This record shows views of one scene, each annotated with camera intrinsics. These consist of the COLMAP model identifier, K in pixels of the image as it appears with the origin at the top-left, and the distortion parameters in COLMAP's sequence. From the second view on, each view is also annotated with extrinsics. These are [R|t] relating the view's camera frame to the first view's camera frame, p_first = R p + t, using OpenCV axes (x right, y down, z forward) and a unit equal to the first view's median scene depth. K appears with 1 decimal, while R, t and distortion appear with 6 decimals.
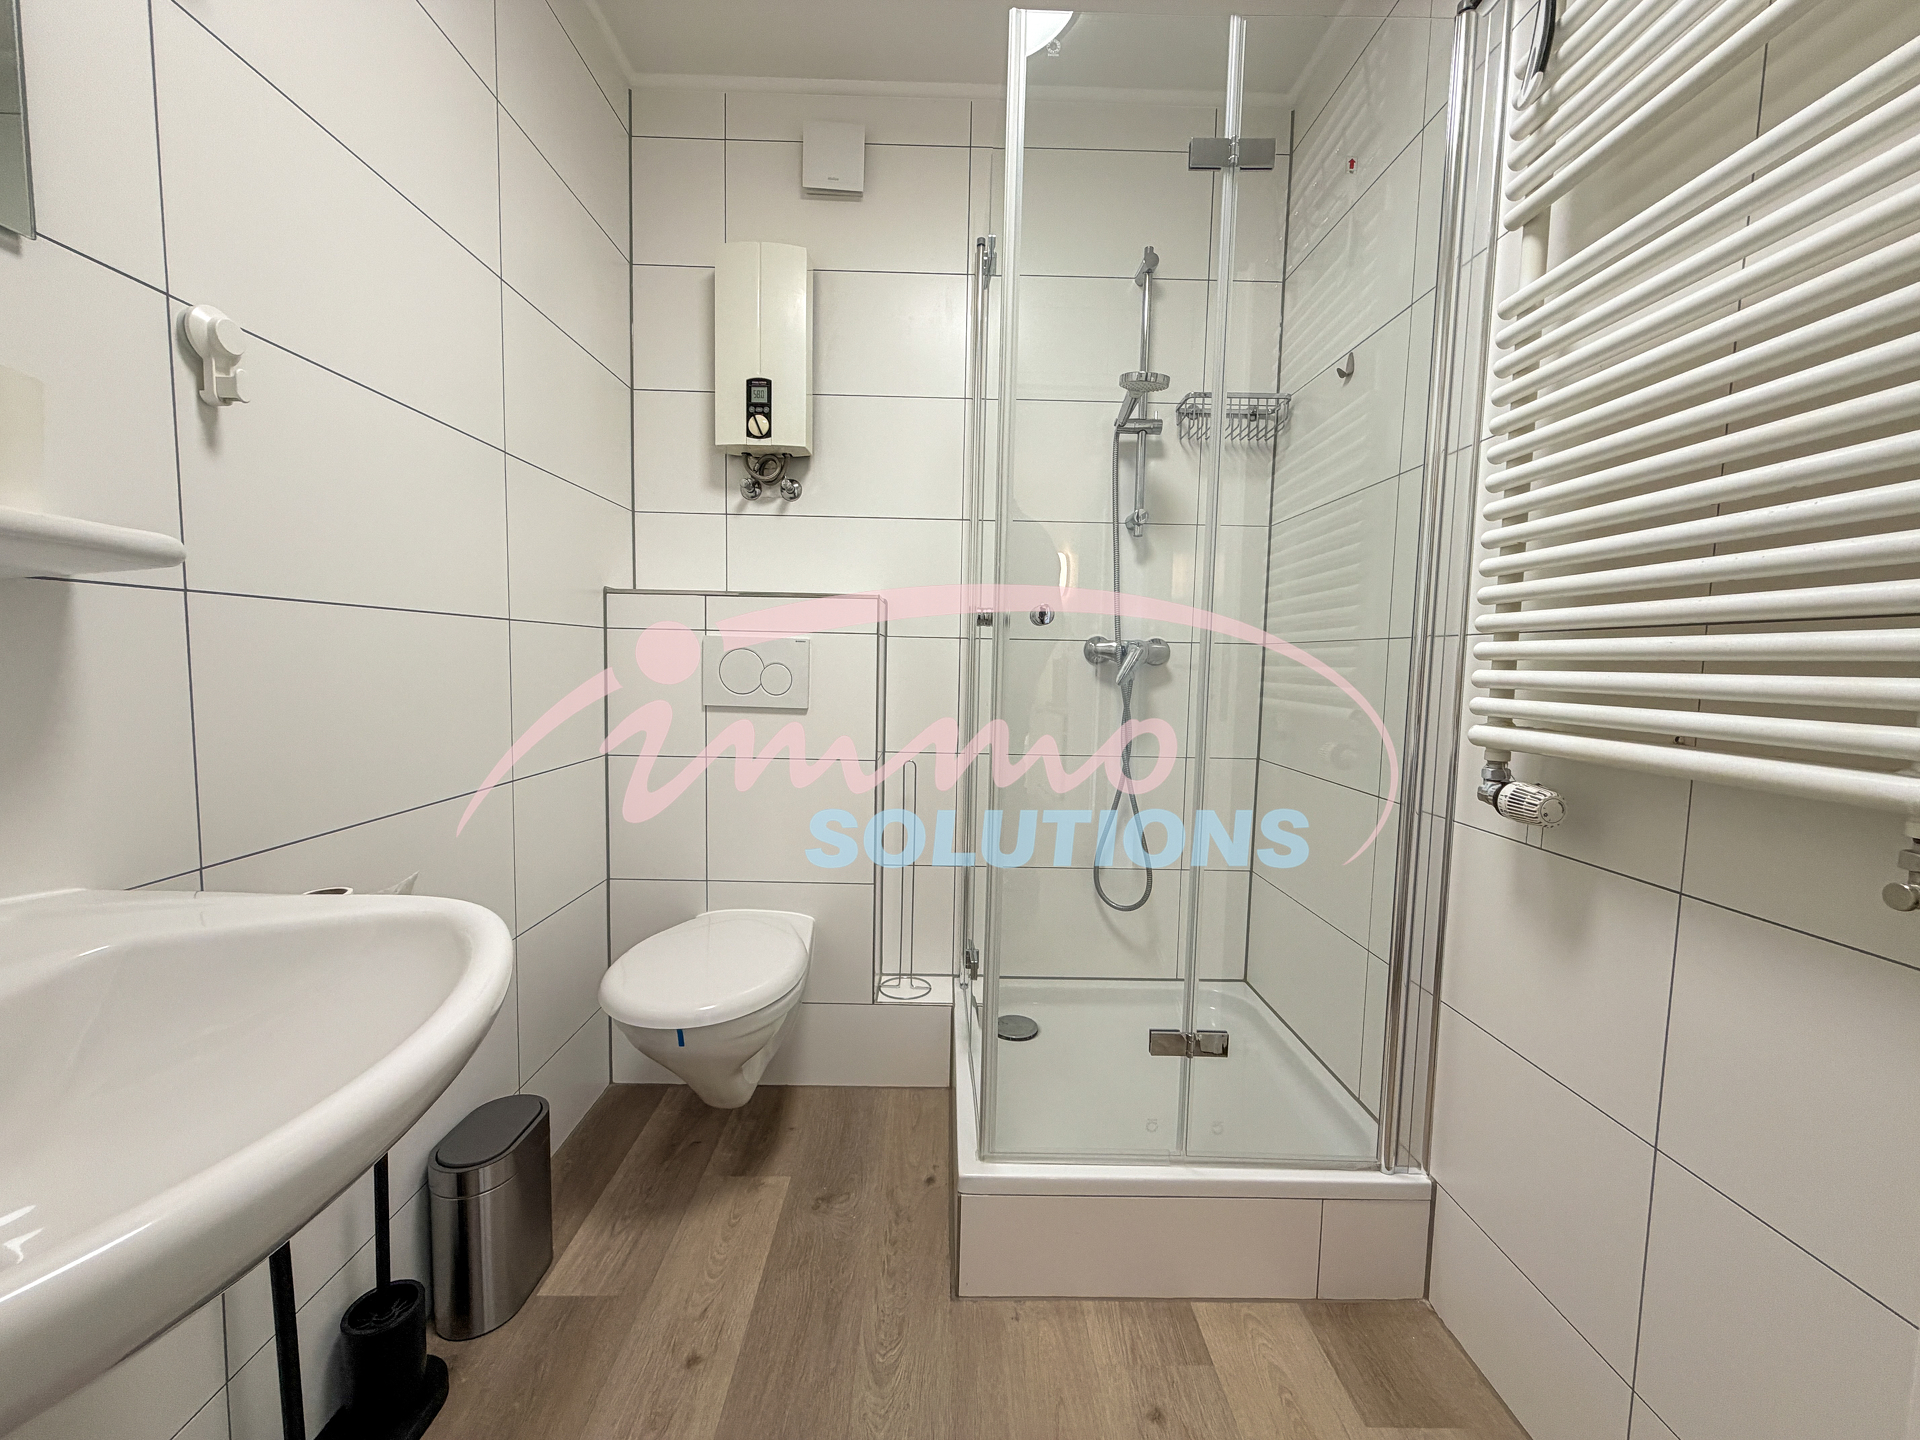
lens RADIAL K [[763.1, 0, 955.8], [0, 763.1, 718.1], [0, 0, 1]] dist [-0.000660, -0.000228]
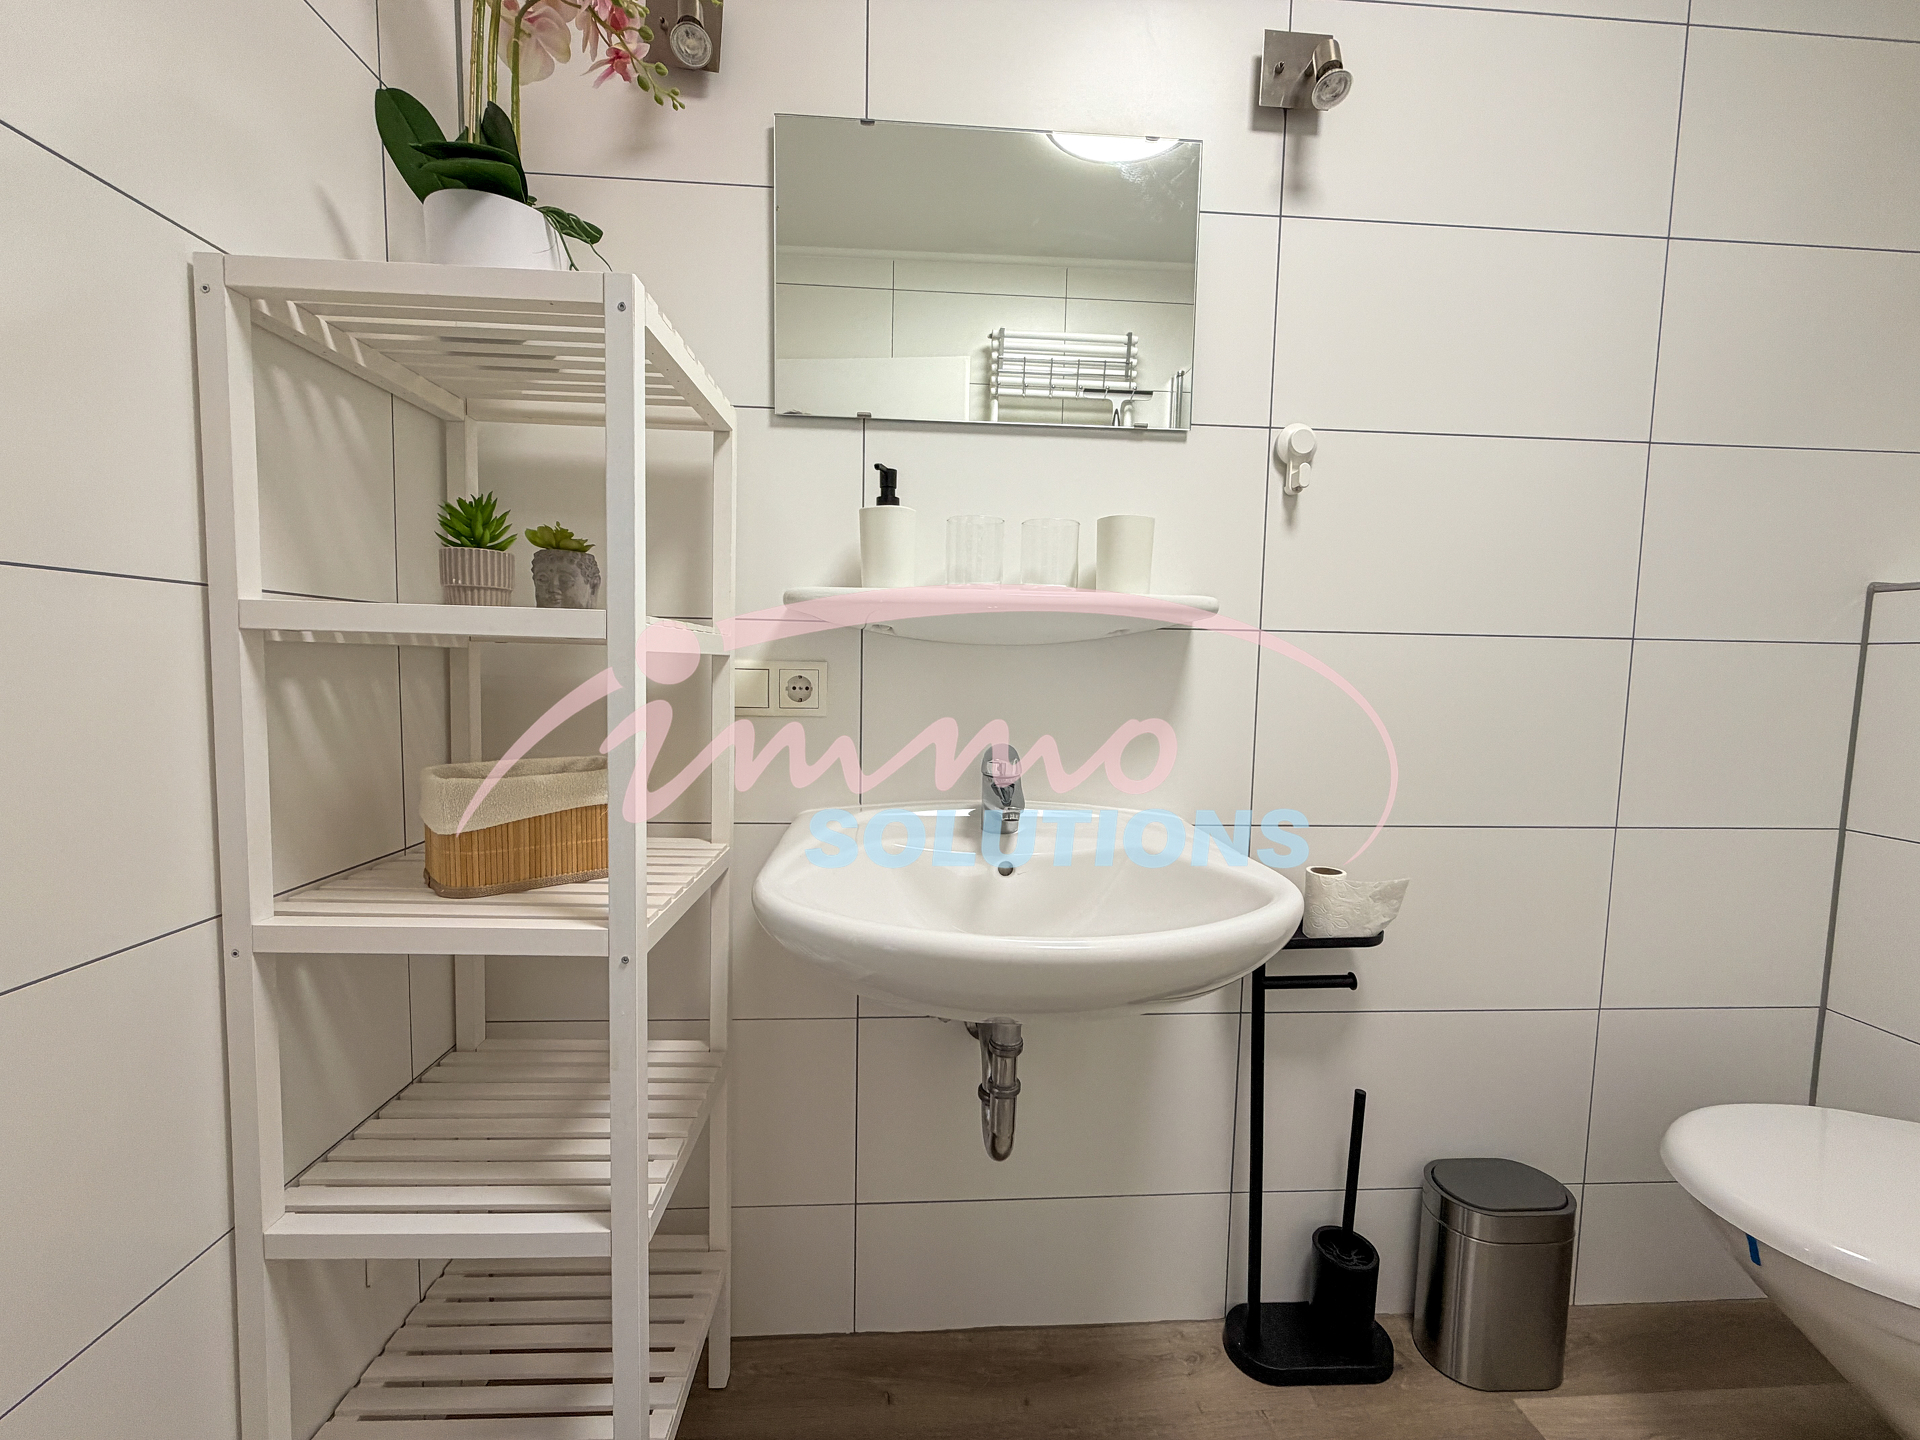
lens RADIAL K [[763.1, 0, 955.1], [0, 763.1, 714.9], [0, 0, 1]] dist [-0.000660, -0.000228]
pose [[0.052223, 0.055589, -0.997087, 0.272400], [-0.096053, 0.994100, 0.050391, -0.017754], [0.994005, 0.093142, 0.057255, 0.244068]]
